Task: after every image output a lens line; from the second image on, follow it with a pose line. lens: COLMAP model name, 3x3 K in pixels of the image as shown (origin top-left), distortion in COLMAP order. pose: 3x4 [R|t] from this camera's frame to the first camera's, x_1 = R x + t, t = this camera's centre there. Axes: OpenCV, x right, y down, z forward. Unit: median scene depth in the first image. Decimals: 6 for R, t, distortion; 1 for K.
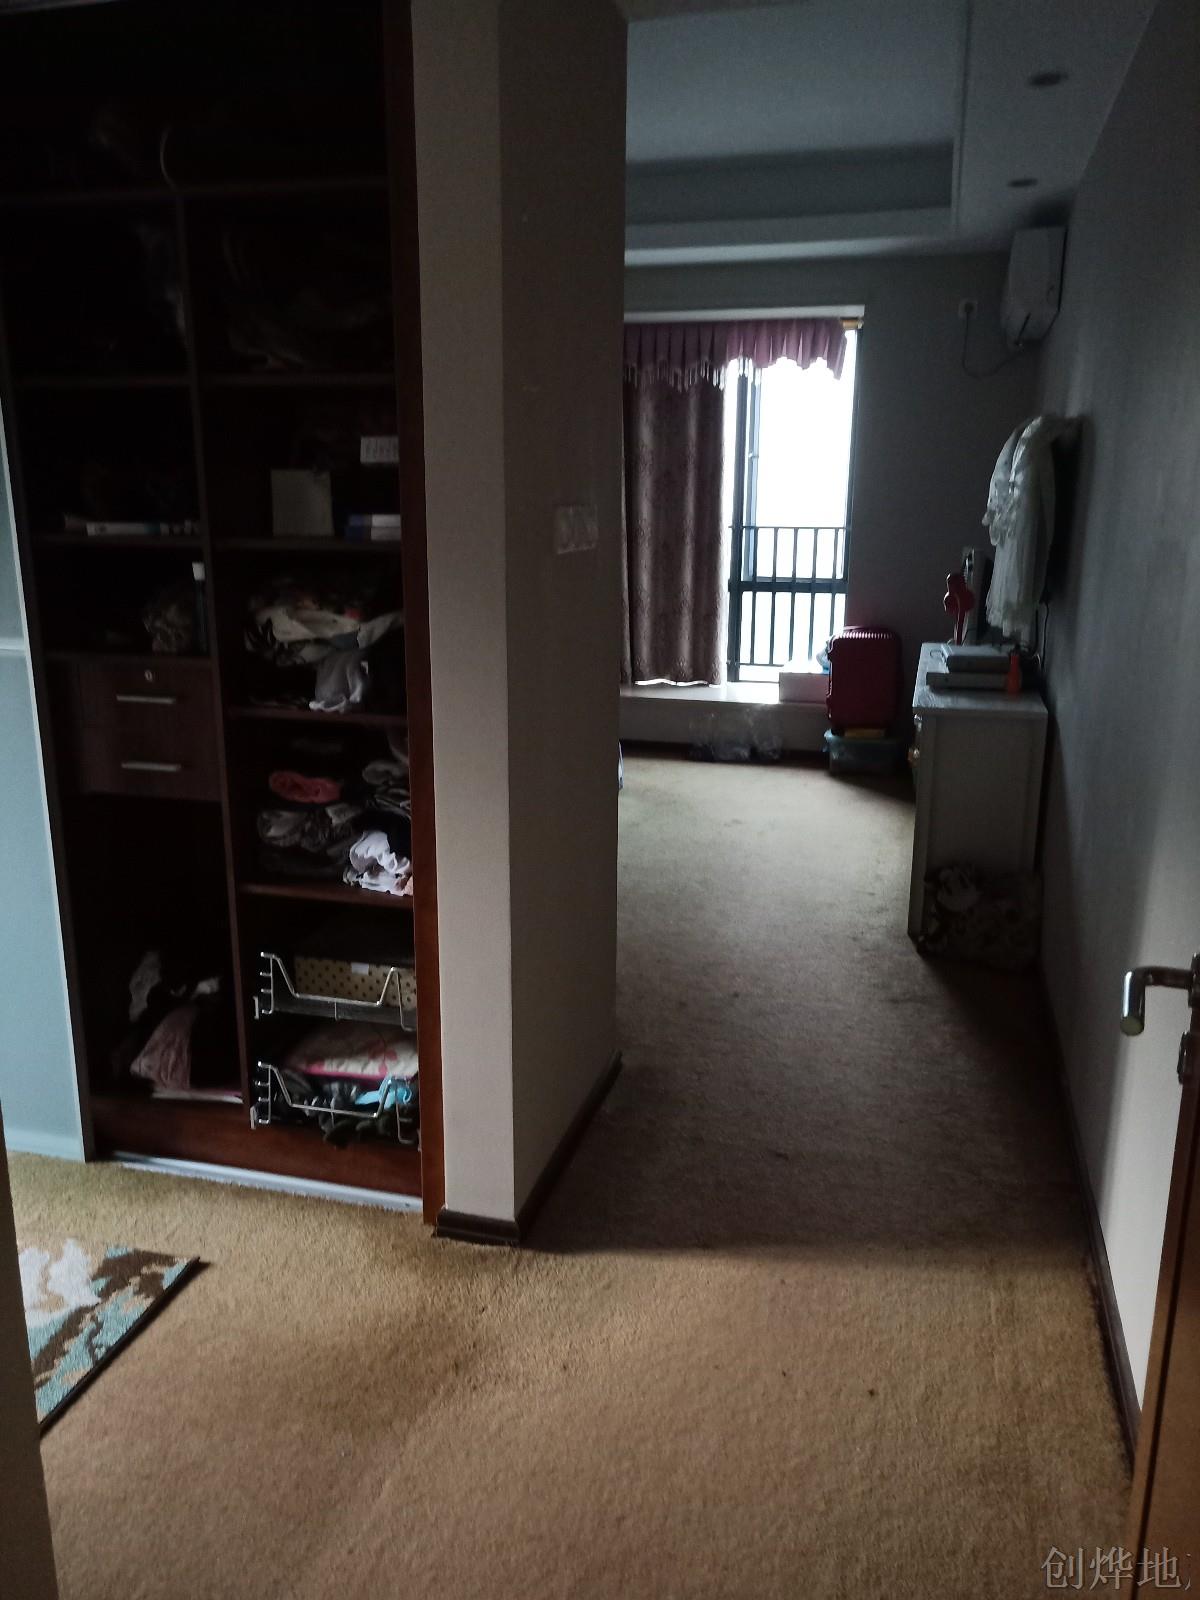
lens RADIAL K [[1208.0, 0, 600.0], [0, 1208.0, 800.0], [0, 0, 1]] dist [0.071830, -0.060944]
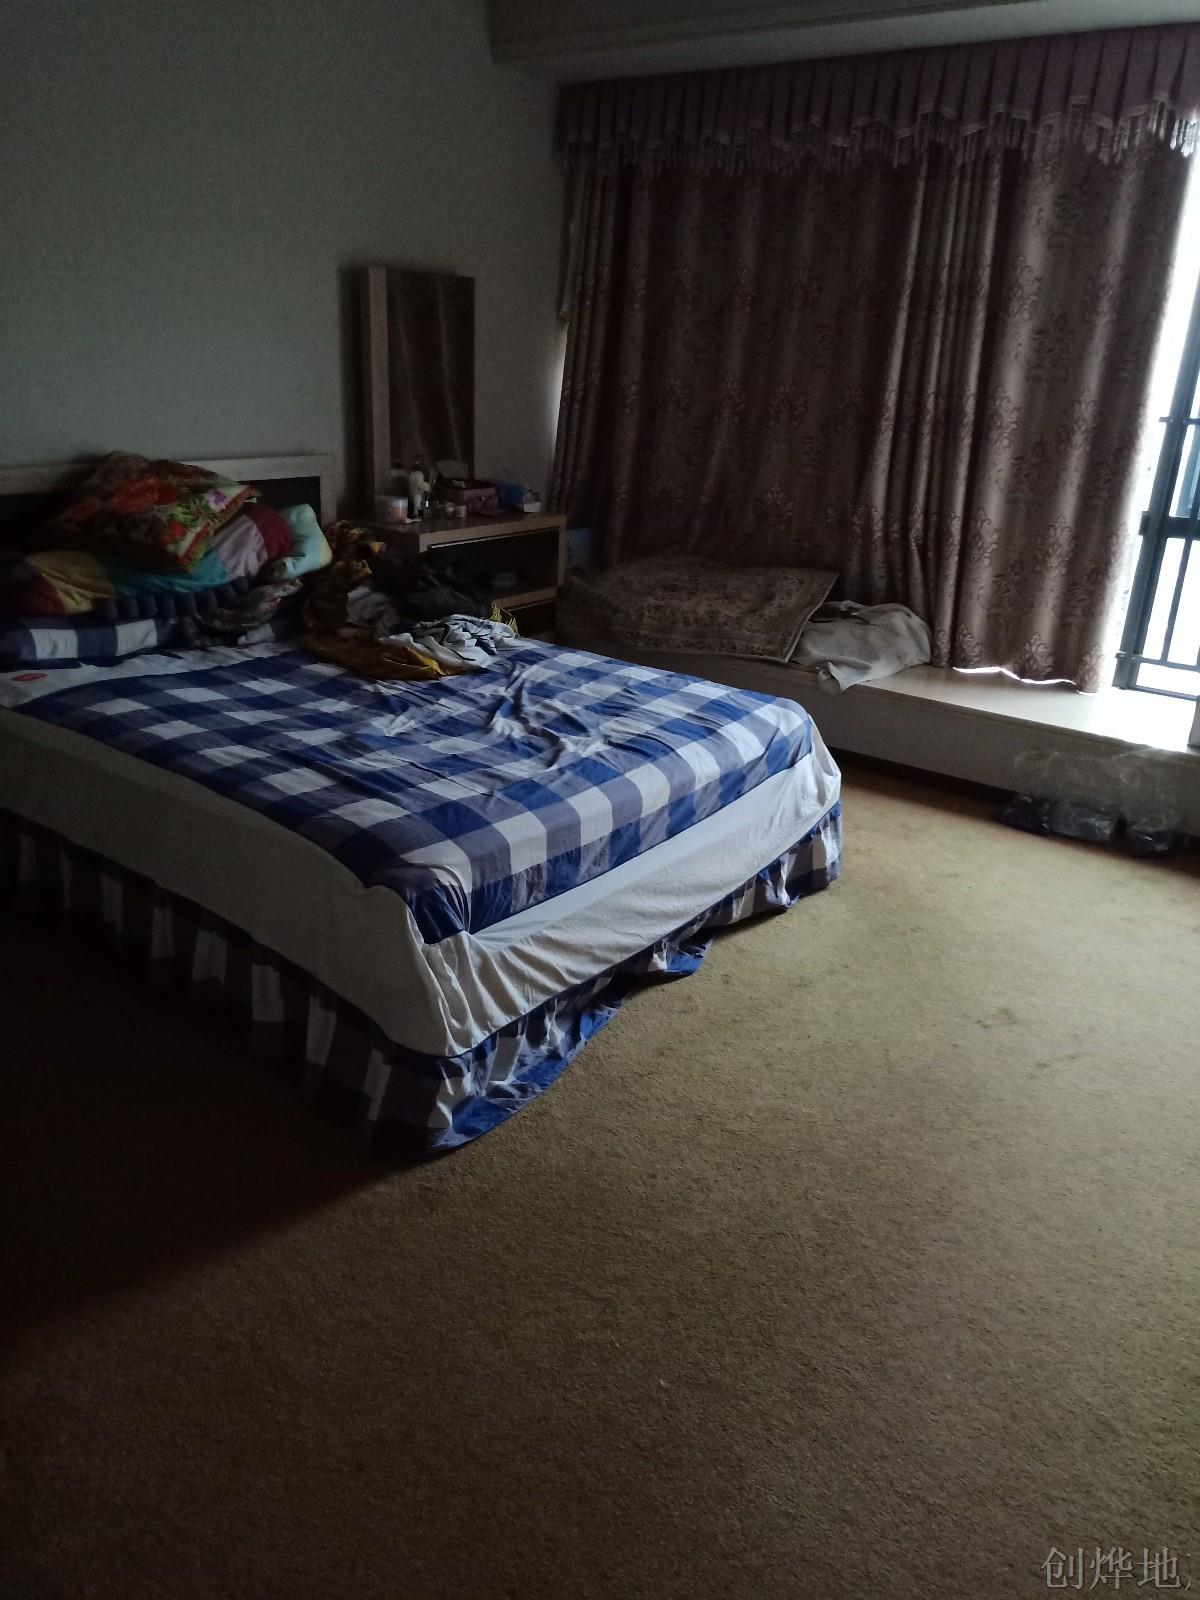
lens RADIAL K [[1208.0, 0, 600.0], [0, 1208.0, 800.0], [0, 0, 1]] dist [0.071830, -0.060944]
pose [[0.926107, 0.169389, -0.337096, 0.088548], [-0.134837, 0.983131, 0.123580, -0.088015], [0.352343, -0.068995, 0.933324, 0.368605]]
